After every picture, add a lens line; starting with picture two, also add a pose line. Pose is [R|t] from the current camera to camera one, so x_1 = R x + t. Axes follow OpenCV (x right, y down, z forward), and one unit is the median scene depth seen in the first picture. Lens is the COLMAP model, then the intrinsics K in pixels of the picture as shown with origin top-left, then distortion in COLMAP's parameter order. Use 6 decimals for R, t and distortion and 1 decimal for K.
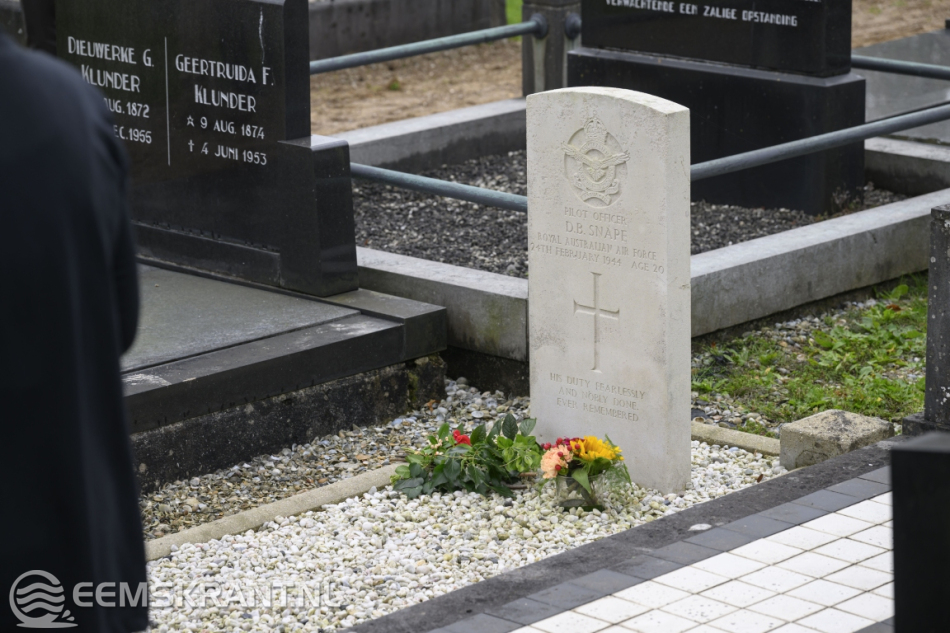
lens RADIAL K [[3069.7, 0, 475.0], [0, 3069.7, 316.5], [0, 0, 1]] dist [0.021809, 0.323786]
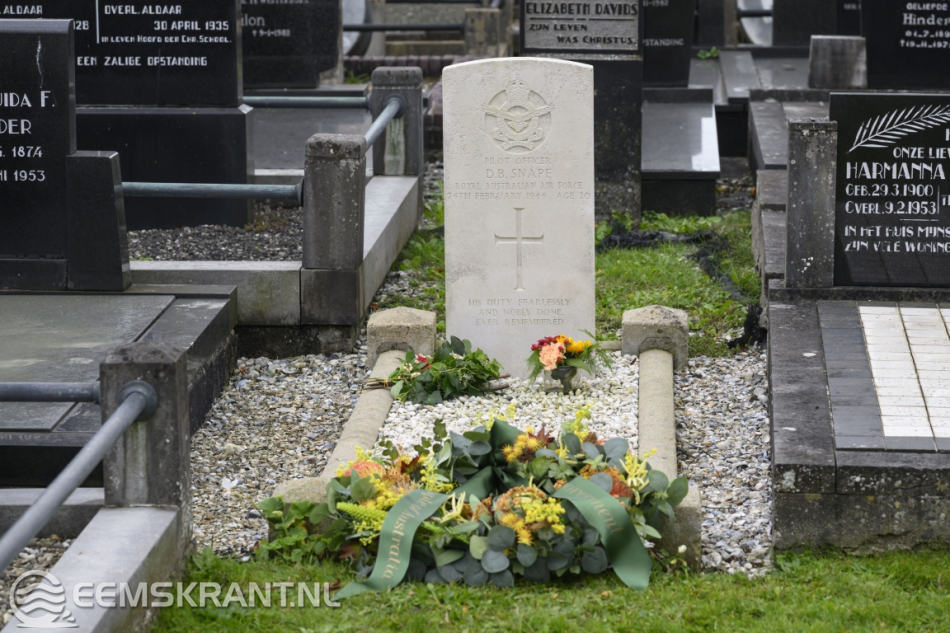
lens RADIAL K [[3102.0, 0, 475.0], [0, 3102.0, 316.5], [0, 0, 1]] dist [-0.070196, 0.803610]
pose [[0.768769, -0.100747, 0.631541, -0.666396], [0.147539, 0.988815, -0.021858, 0.046531], [-0.622275, 0.109980, 0.775035, 0.050553]]
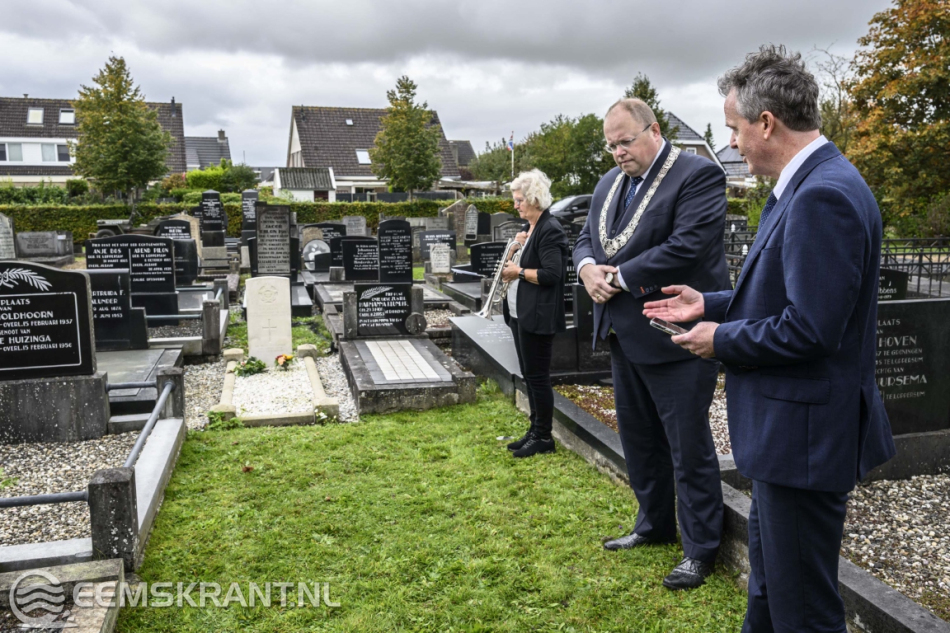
lens RADIAL K [[766.5, 0, 458.6], [0, 766.5, 295.3], [0, 0, 1]] dist [-0.000711, 0.003799]
pose [[0.531119, -0.093412, 0.842132, -0.638481], [0.196035, 0.980484, -0.014877, 0.018818], [-0.824308, 0.172989, 0.539066, 0.166696]]
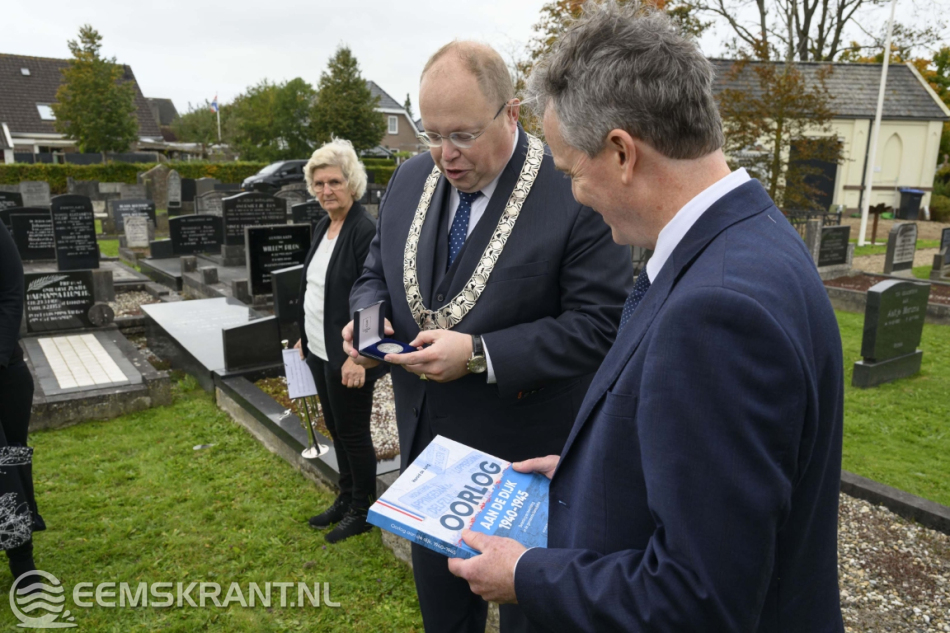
lens RADIAL K [[722.4, 0, 454.3], [0, 722.4, 319.4], [0, 0, 1]] dist [-0.000361, -0.003028]
pose [[0.186838, -0.192697, 0.963306, -0.569282], [0.216342, 0.964571, 0.150990, -0.004042], [-0.958273, 0.180193, 0.221908, 0.173174]]
